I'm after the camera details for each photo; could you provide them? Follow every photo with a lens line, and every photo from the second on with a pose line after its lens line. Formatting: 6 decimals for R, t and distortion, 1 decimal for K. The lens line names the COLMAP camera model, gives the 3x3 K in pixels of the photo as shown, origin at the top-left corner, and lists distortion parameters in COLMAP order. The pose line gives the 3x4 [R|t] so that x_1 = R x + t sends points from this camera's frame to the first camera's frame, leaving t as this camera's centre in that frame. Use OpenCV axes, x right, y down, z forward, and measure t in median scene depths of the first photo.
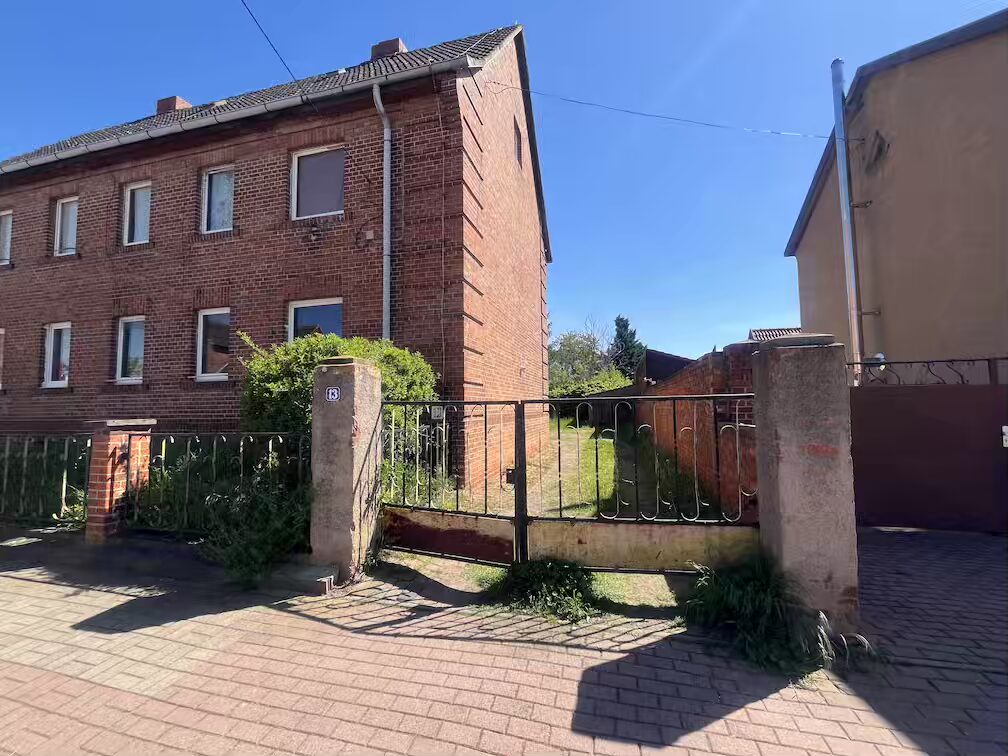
lens RADIAL K [[409.5, 0, 508.5], [0, 409.5, 377.2], [0, 0, 1]] dist [-0.002858, -0.000335]
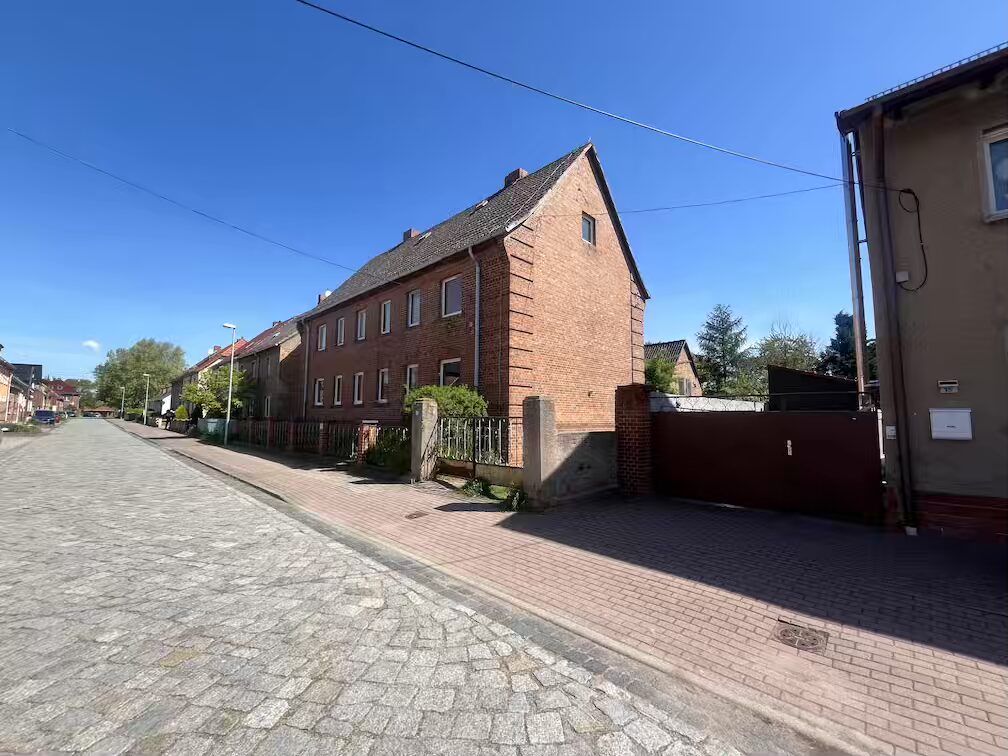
lens RADIAL K [[409.5, 0, 508.5], [0, 409.5, 377.2], [0, 0, 1]] dist [-0.002858, -0.000335]
pose [[0.867458, -0.026464, -0.496806, 0.733722], [0.016792, 0.999573, -0.023926, -0.061593], [0.497227, 0.012413, 0.867531, -0.531575]]
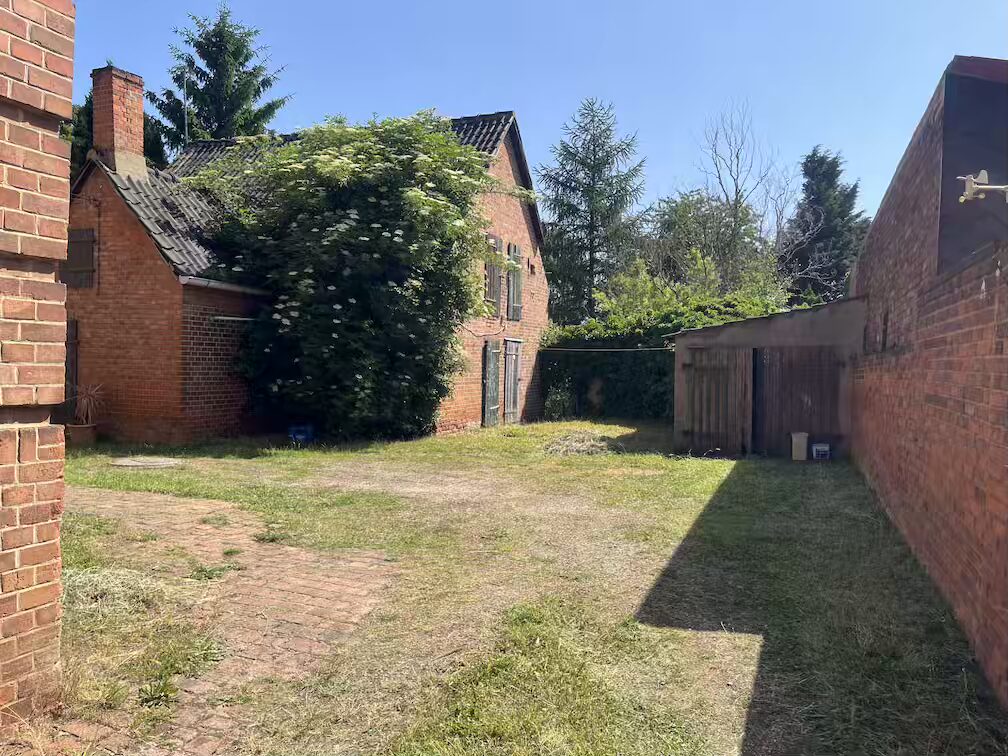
lens RADIAL K [[767.8, 0, 504.0], [0, 767.8, 378.0], [0, 0, 1]] dist [0.074282, 0.000618]
pose [[0.992844, 0.038884, -0.112912, 0.506306], [-0.028879, 0.995619, 0.088935, 0.096879], [0.115875, -0.085038, 0.989617, 1.517665]]
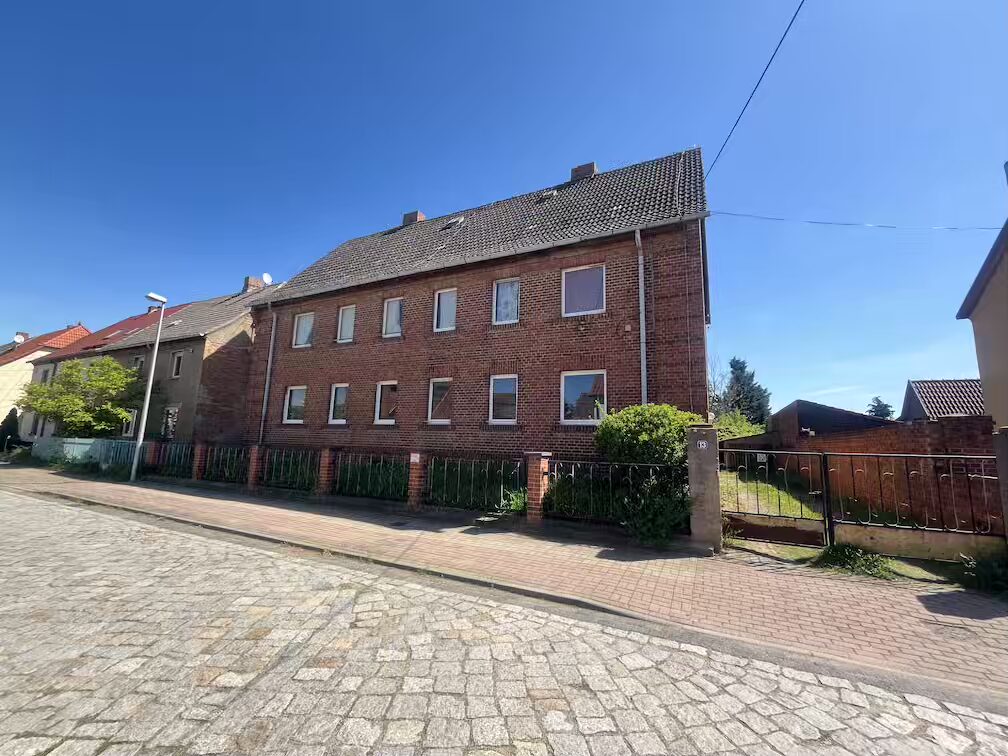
lens RADIAL K [[409.5, 0, 508.5], [0, 409.5, 377.2], [0, 0, 1]] dist [-0.002858, -0.000335]
pose [[0.978540, 0.008793, -0.205868, -0.455984], [-0.027114, 0.995897, -0.086341, -0.038265], [0.204264, 0.090070, 0.974763, -0.483169]]
